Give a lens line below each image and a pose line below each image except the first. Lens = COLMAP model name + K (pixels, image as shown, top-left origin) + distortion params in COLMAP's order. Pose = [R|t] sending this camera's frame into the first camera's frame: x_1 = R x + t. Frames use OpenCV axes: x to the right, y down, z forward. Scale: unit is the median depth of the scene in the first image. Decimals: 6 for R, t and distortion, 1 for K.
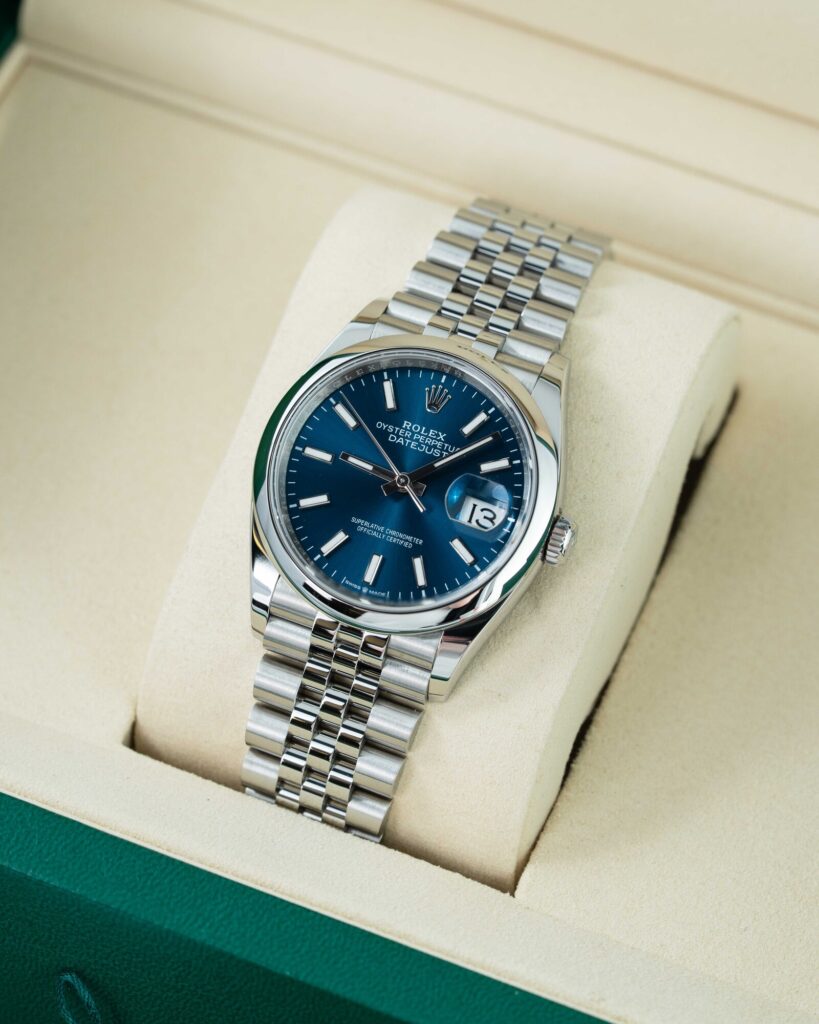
lens RADIAL K [[4521.5, 0, 407.6], [0, 4521.5, 509.7], [0, 0, 1]] dist [-0.018112, 0.000000]
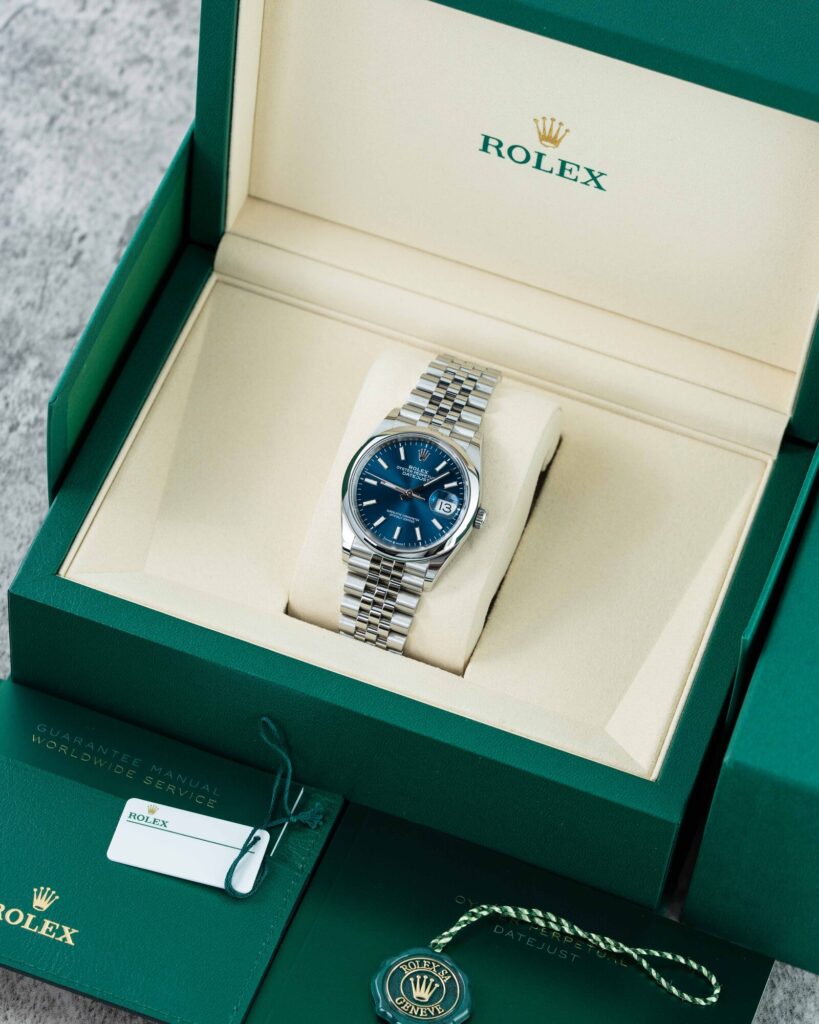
lens RADIAL K [[4521.5, 0, 410.0], [0, 4521.5, 513.1], [0, 0, 1]] dist [-0.018112, 0.000000]
pose [[0.999474, -0.023564, 0.022274, -0.050086], [0.022373, 0.998382, 0.052282, -0.111406], [-0.023470, -0.051756, 0.998384, -1.207744]]
